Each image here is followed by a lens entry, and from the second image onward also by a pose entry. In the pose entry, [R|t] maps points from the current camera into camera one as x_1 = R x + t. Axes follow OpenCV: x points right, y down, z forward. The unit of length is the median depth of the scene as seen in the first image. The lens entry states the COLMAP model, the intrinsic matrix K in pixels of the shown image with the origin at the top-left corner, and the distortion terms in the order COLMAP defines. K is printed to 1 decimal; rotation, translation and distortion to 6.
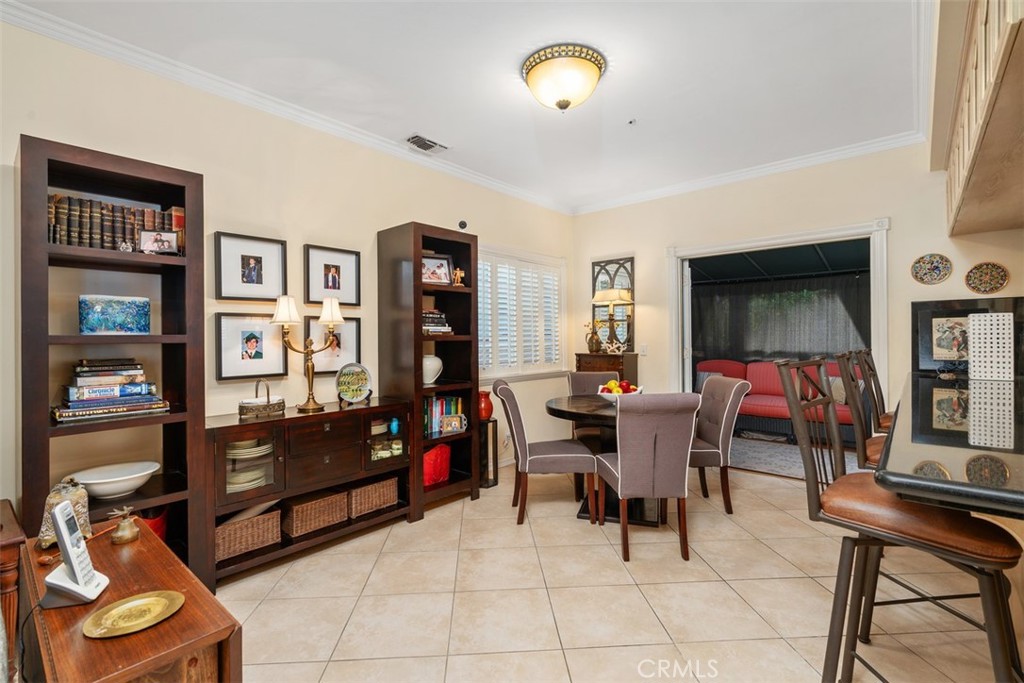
lens RADIAL K [[467.8, 0, 503.6], [0, 467.8, 341.2], [0, 0, 1]] dist [0.000529, 0.001232]
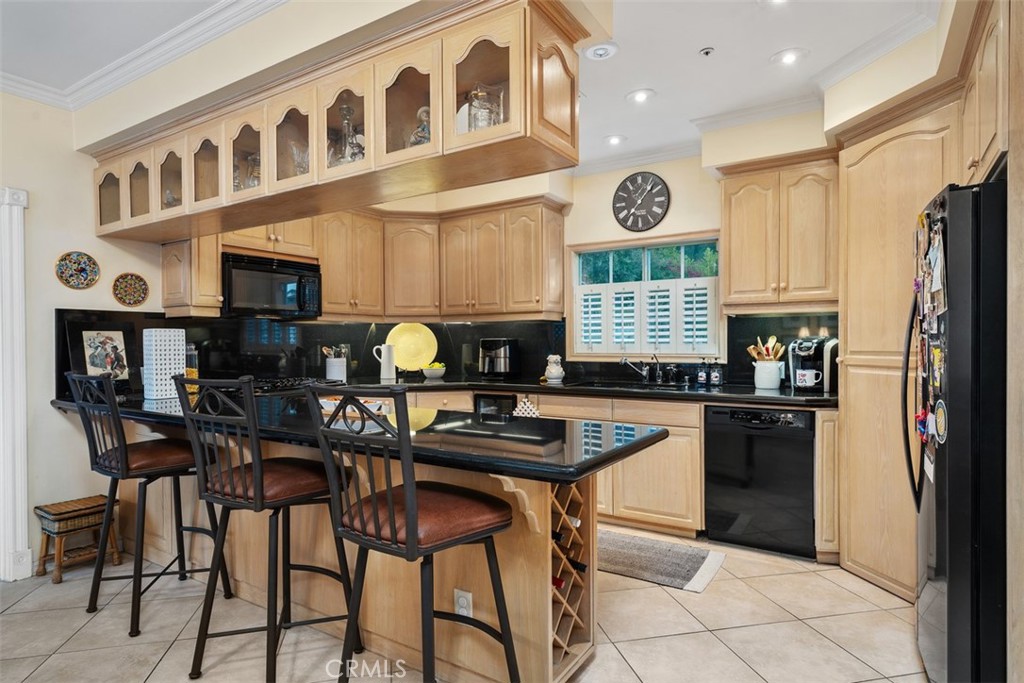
lens RADIAL K [[570.0, 0, 504.4], [0, 570.0, 348.7], [0, 0, 1]] dist [0.006689, 0.002306]
pose [[-0.160017, 0.003606, 0.987108, -0.199460], [0.012931, 0.999915, -0.001556, -0.006878], [-0.987030, 0.012516, -0.160050, 0.447163]]
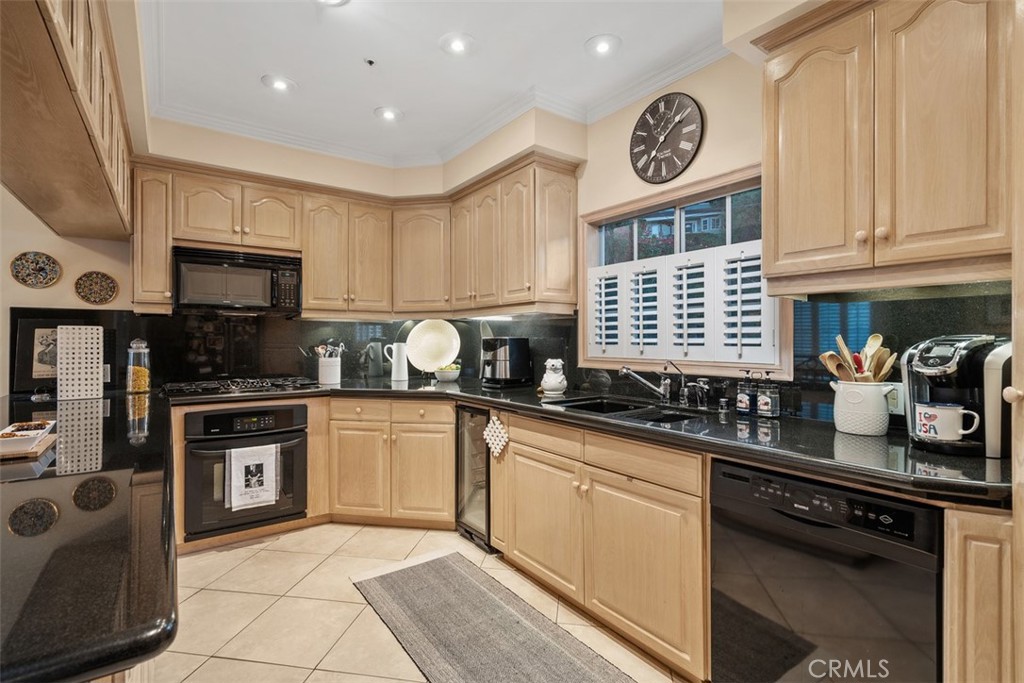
lens RADIAL K [[467.8, 0, 514.0], [0, 467.8, 338.0], [0, 0, 1]] dist [0.000529, 0.001232]
pose [[0.217063, 0.018573, 0.975981, 0.294228], [0.002174, 0.999807, -0.019510, -0.014126], [-0.976155, 0.006357, 0.216981, -0.018766]]
